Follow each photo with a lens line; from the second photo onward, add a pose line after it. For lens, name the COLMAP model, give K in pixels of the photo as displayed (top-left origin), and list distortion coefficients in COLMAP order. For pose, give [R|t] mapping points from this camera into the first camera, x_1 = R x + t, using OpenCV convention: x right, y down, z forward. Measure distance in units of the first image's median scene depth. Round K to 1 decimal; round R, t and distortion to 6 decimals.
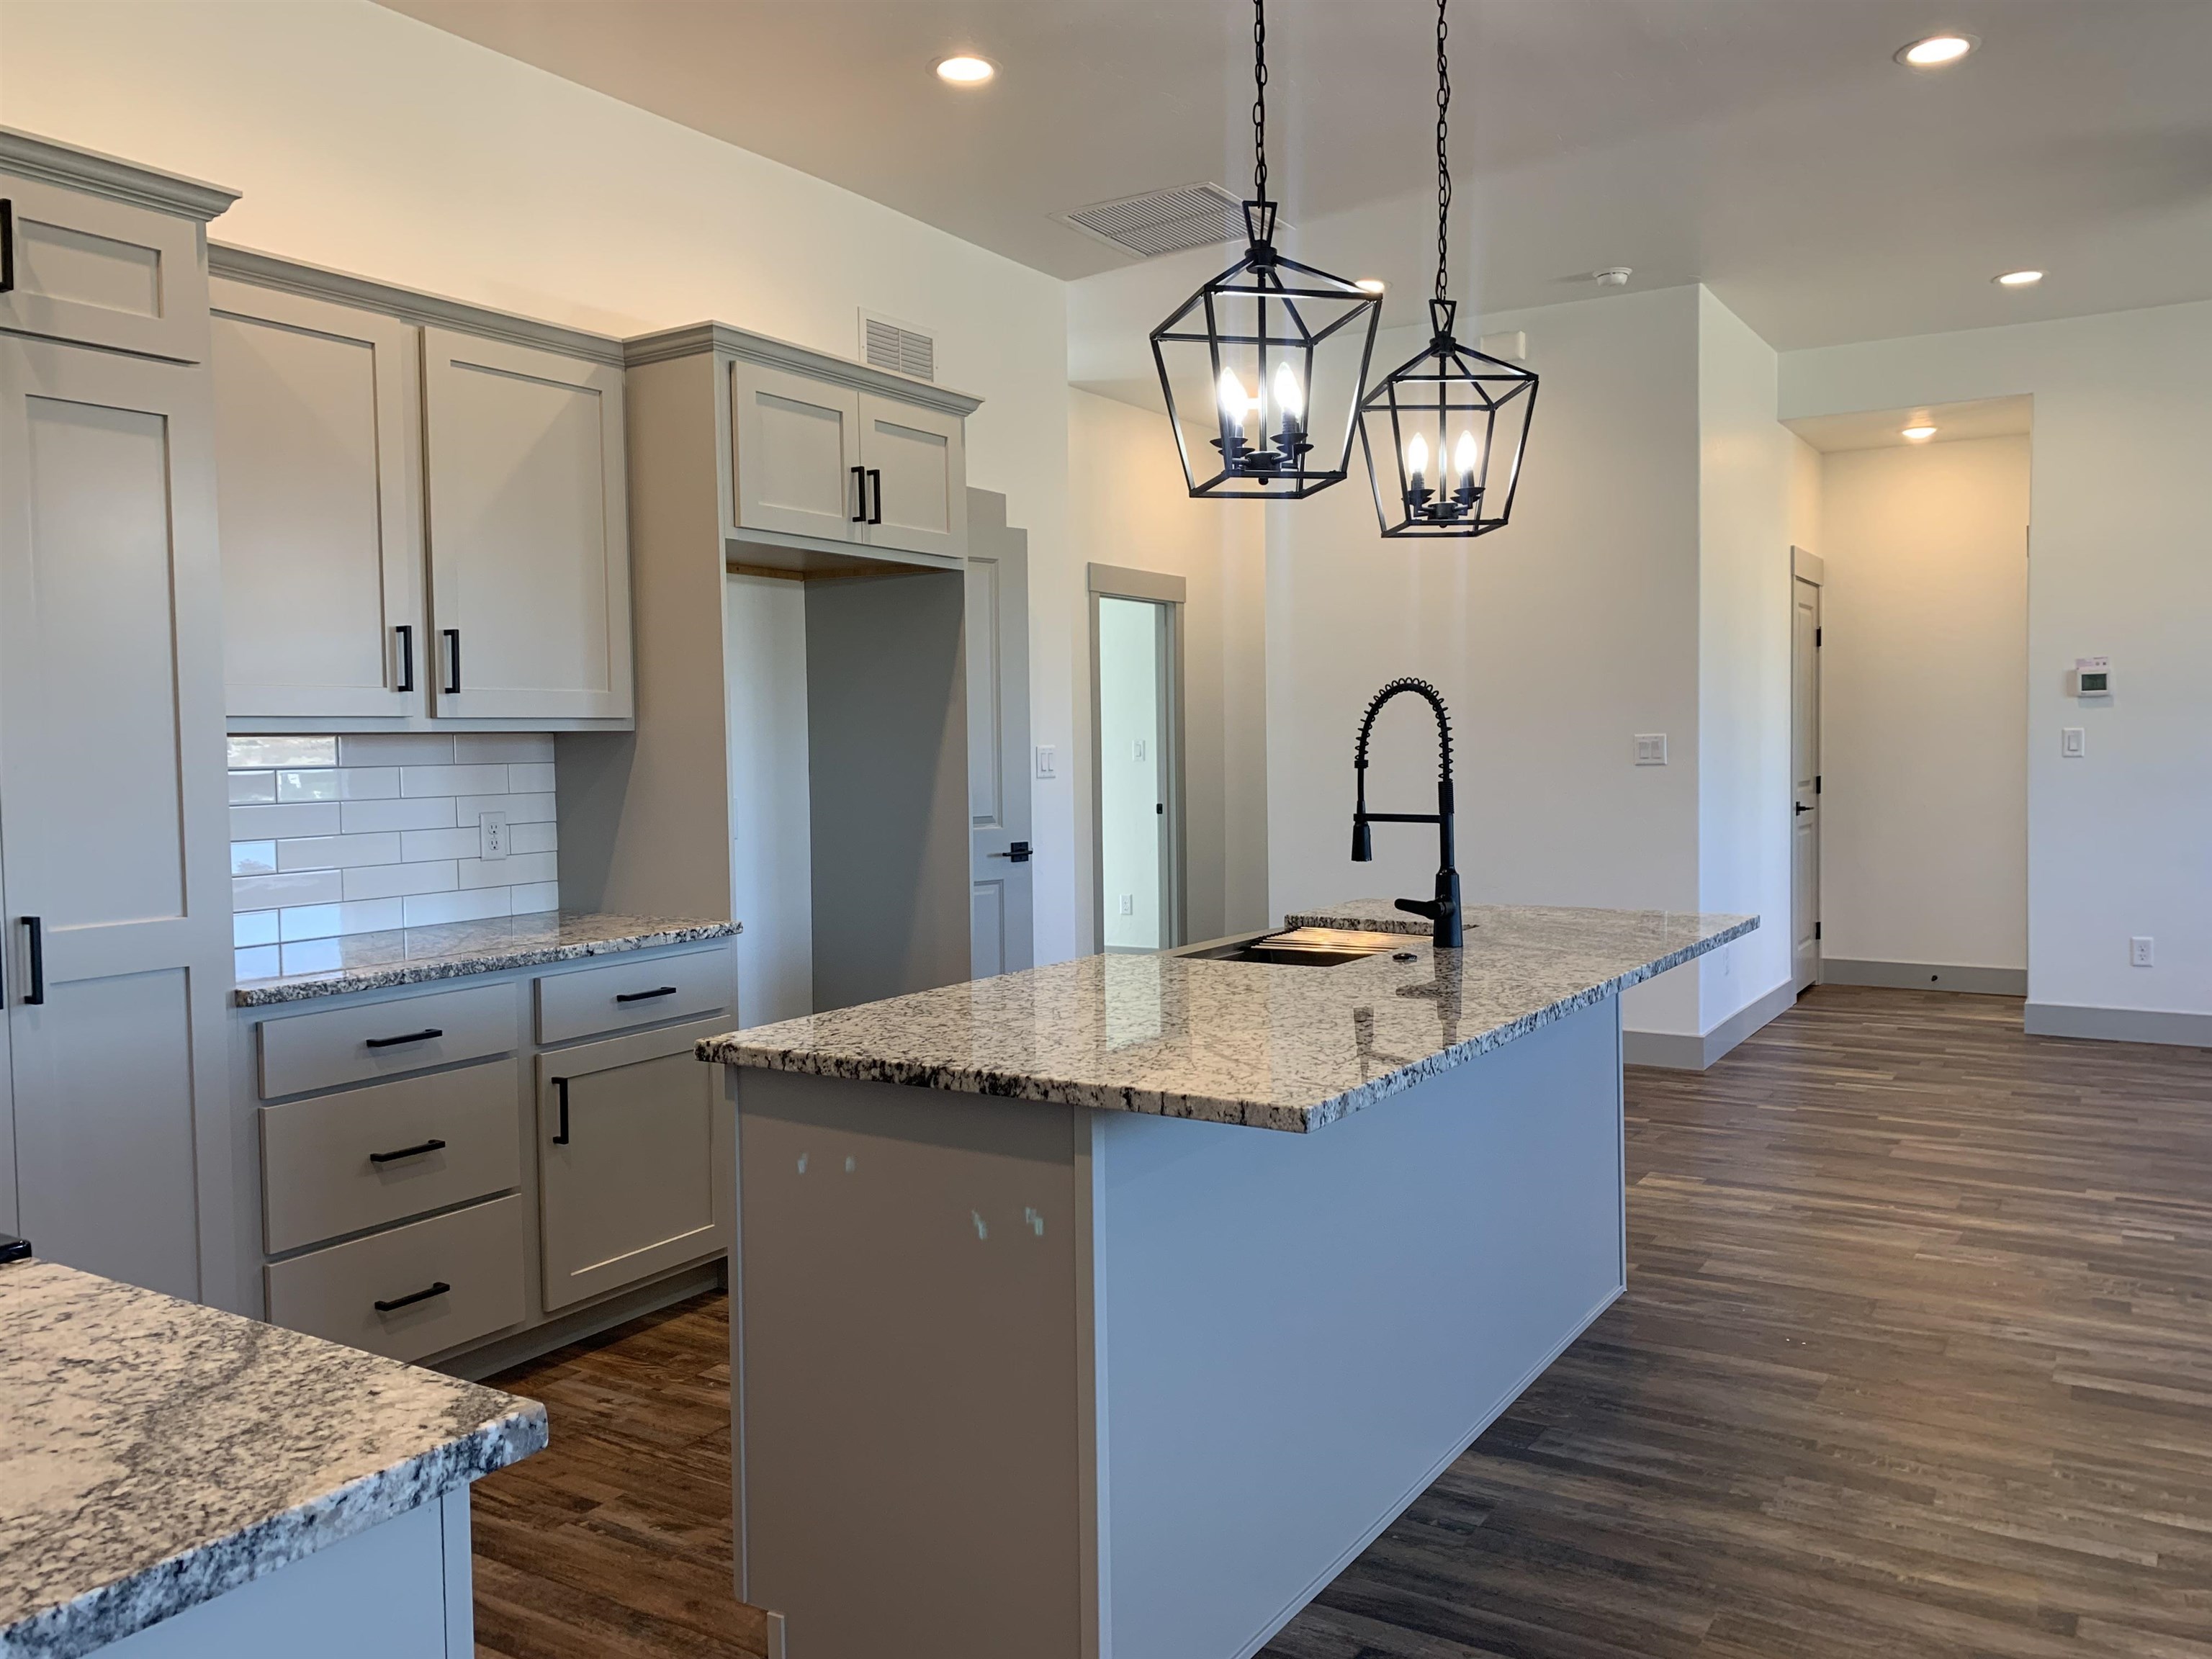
lens RADIAL K [[1679.5, 0, 1138.5], [0, 1679.5, 808.0], [0, 0, 1]] dist [0.049349, -0.058322]
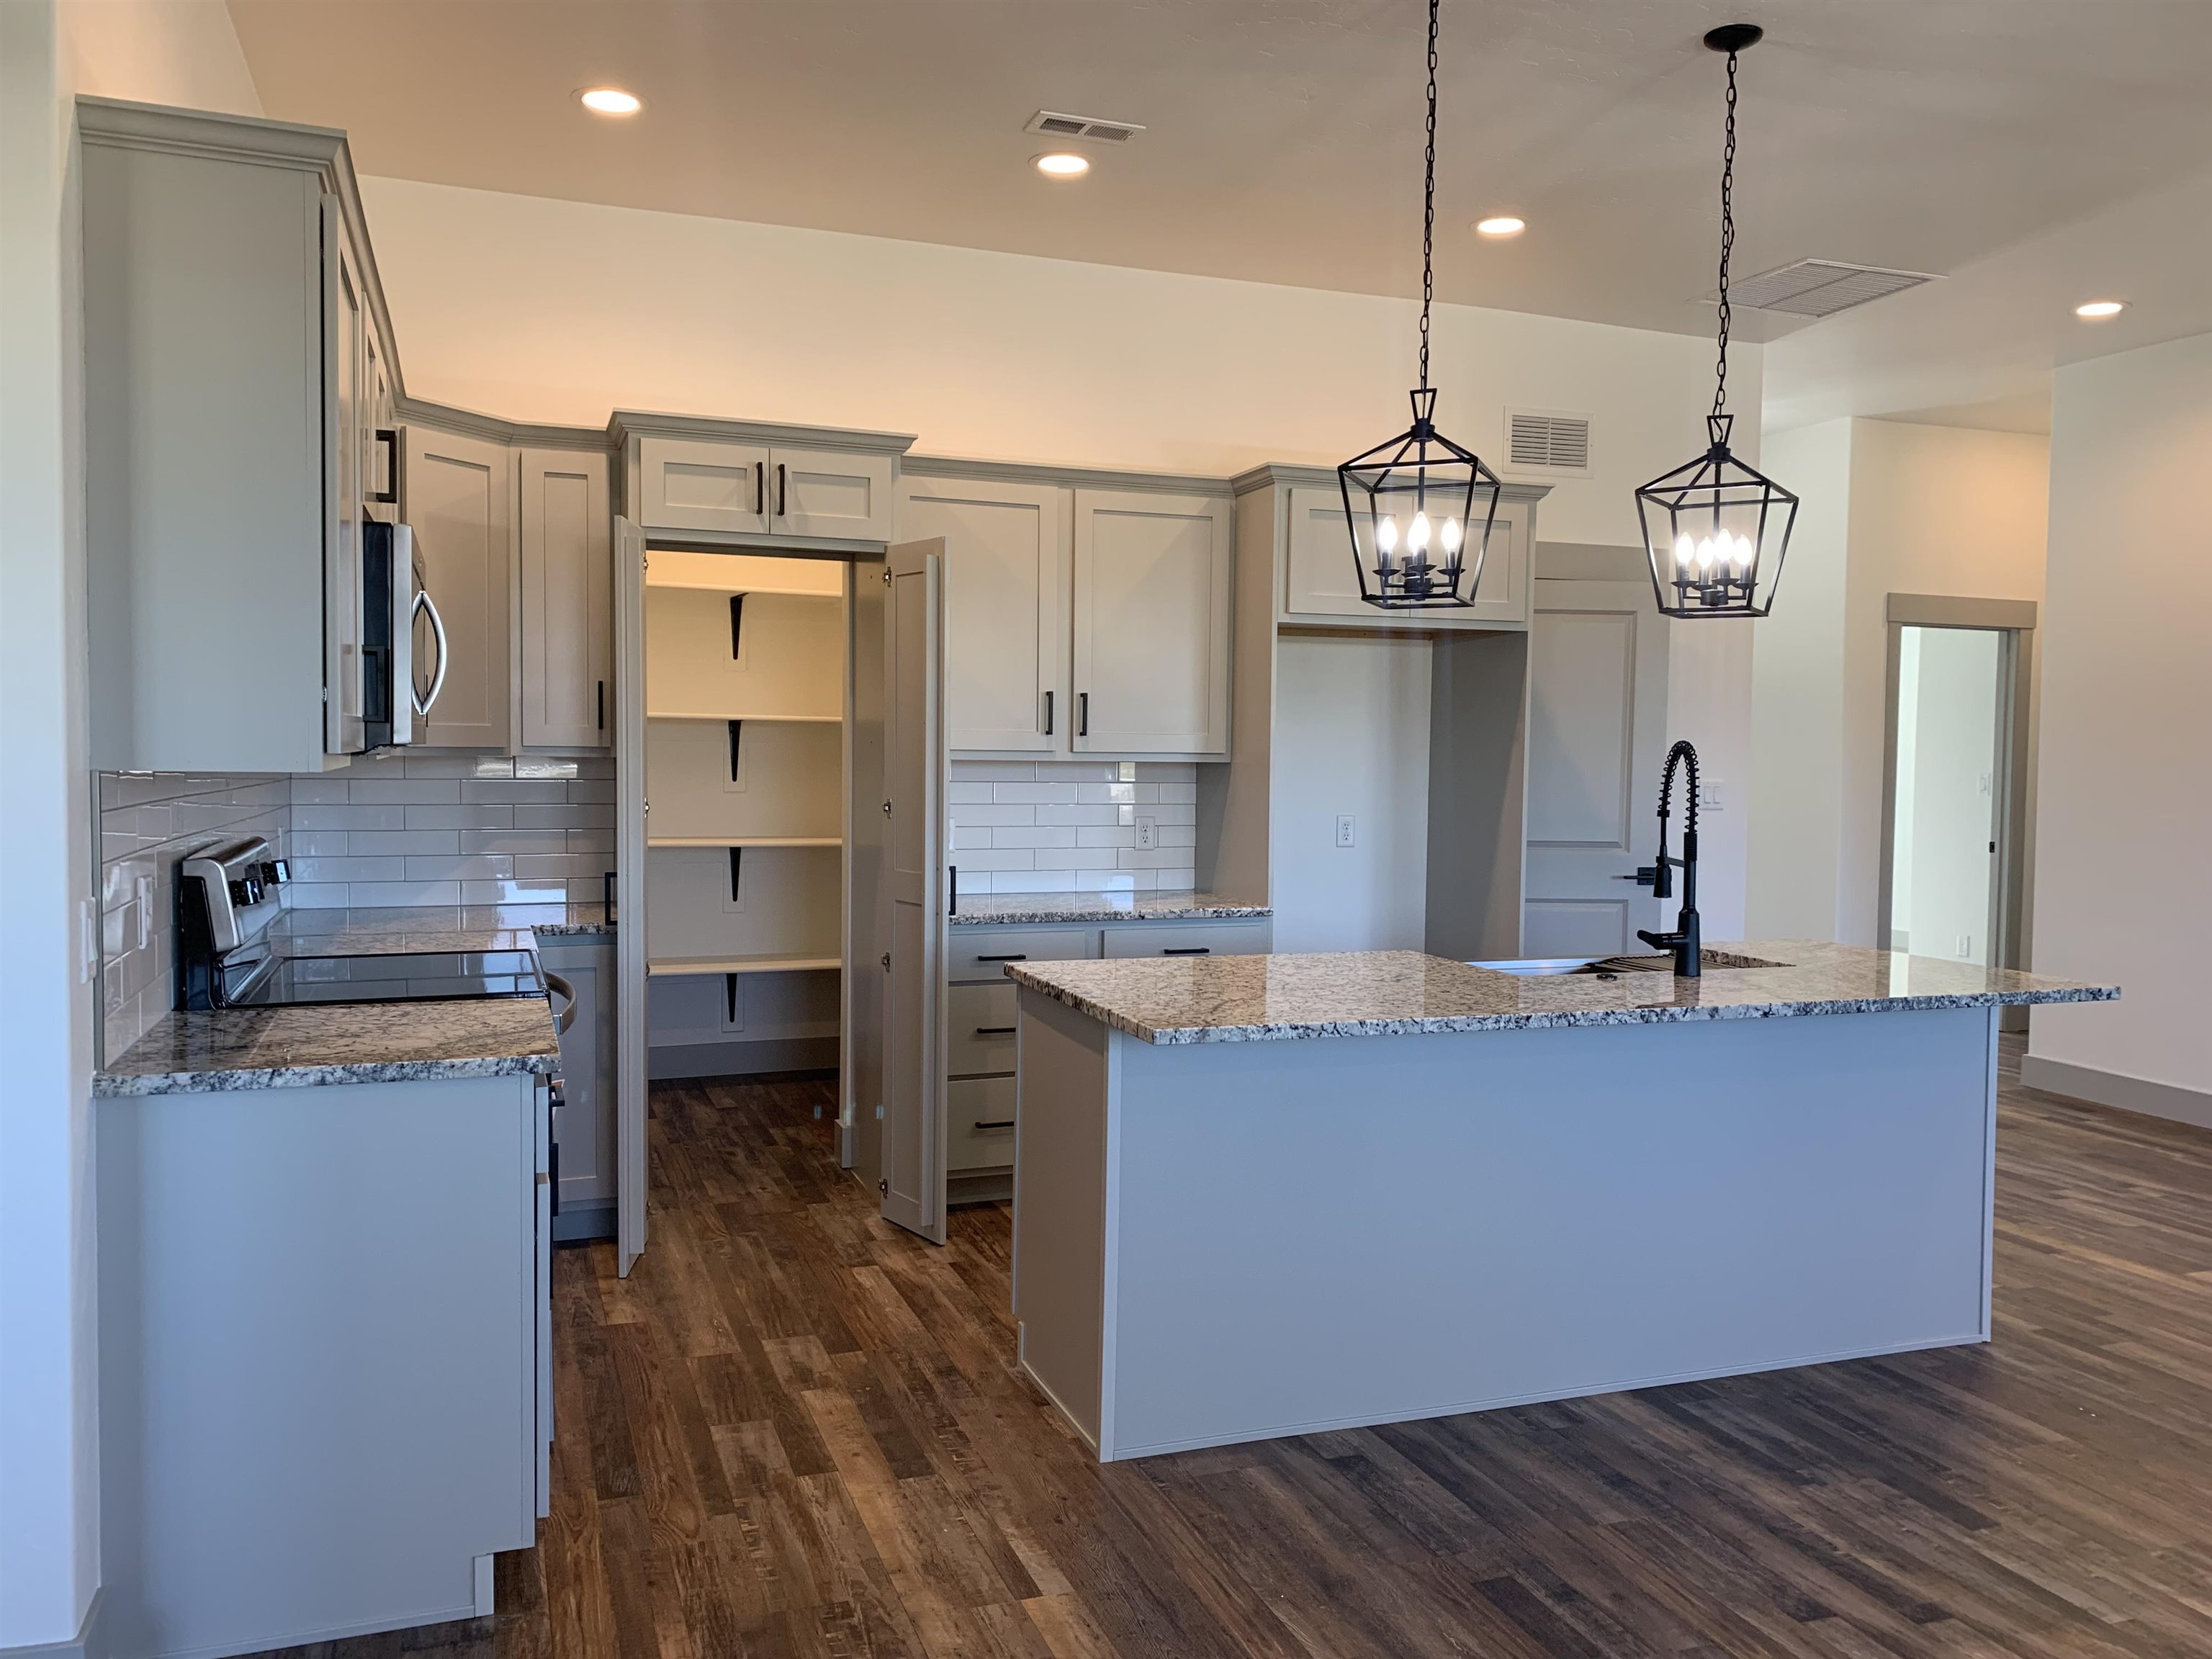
lens RADIAL K [[1685.6, 0, 1151.0], [0, 1685.6, 824.4], [0, 0, 1]] dist [0.051297, -0.052983]
pose [[0.795628, 0.053856, -0.603387, 0.565331], [-0.050175, 0.998477, 0.022959, -0.027918], [0.603704, 0.012008, 0.797118, -0.148159]]
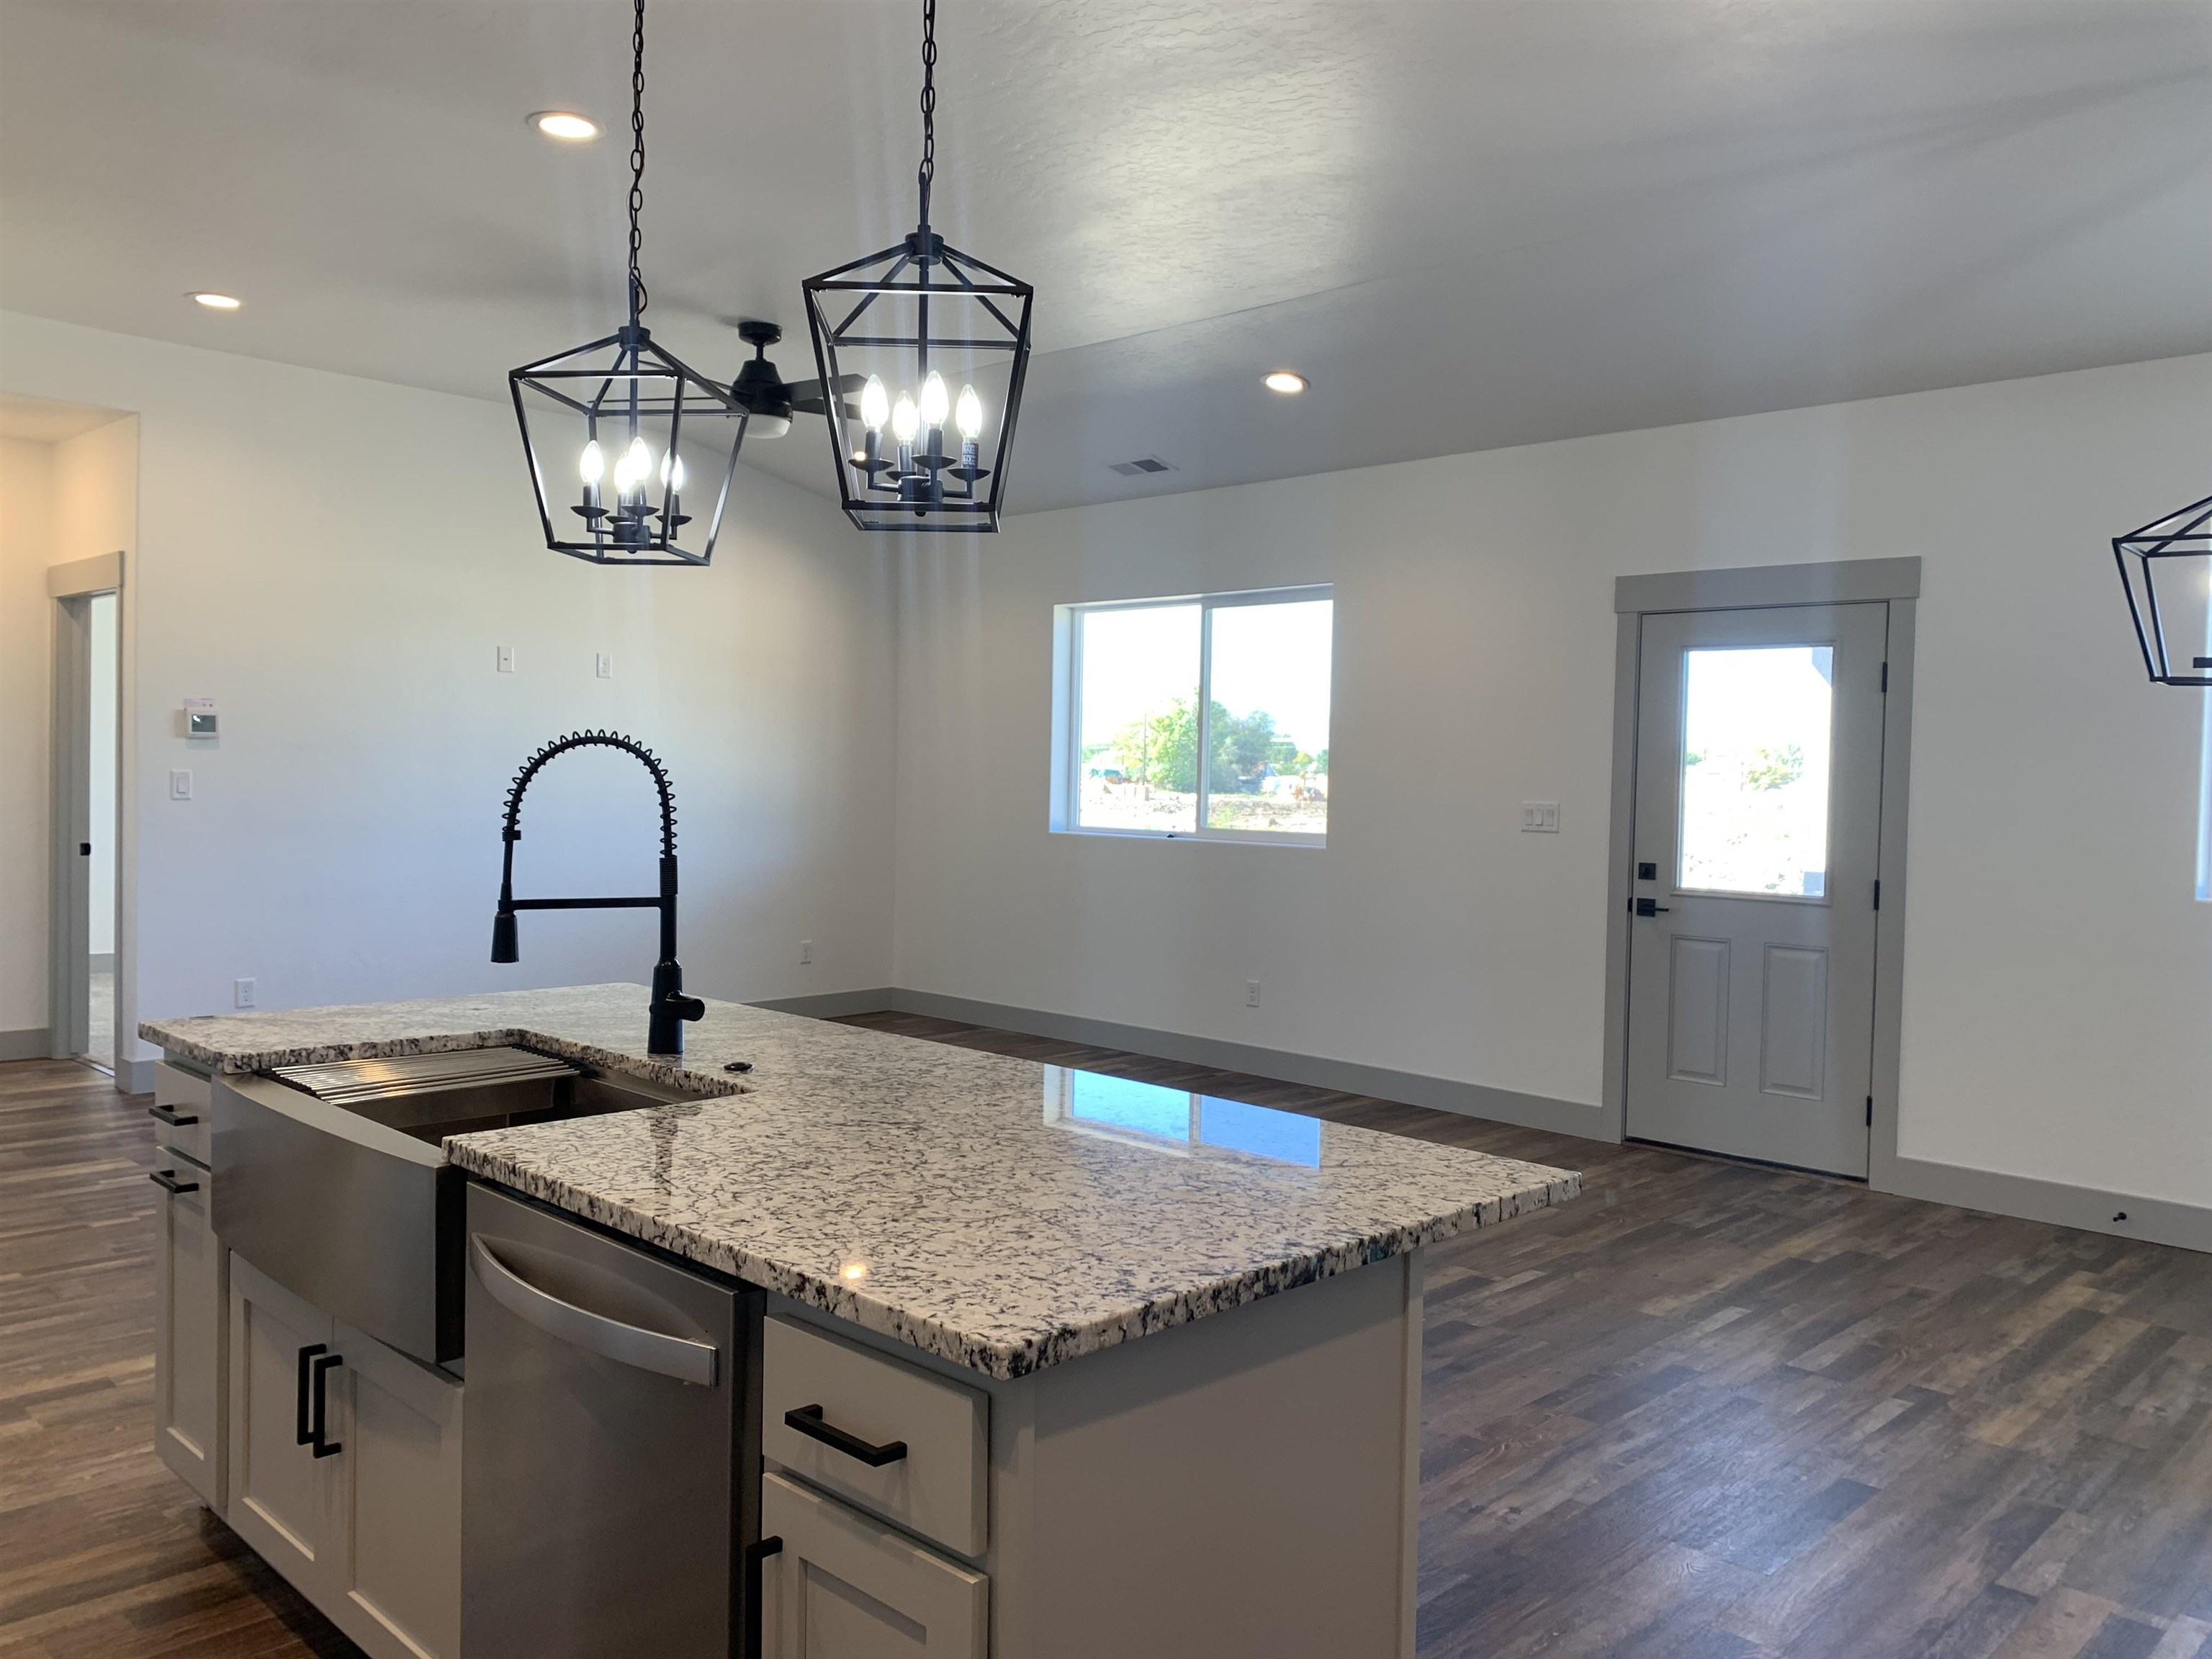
lens RADIAL K [[1684.9, 0, 1106.0], [0, 1684.9, 829.5], [0, 0, 1]] dist [0.022255, -0.001892]
pose [[0.220903, -0.011108, 0.975232, -0.572378], [0.010090, 0.999908, 0.009104, -0.034378], [-0.975243, 0.007829, 0.220995, 0.570934]]
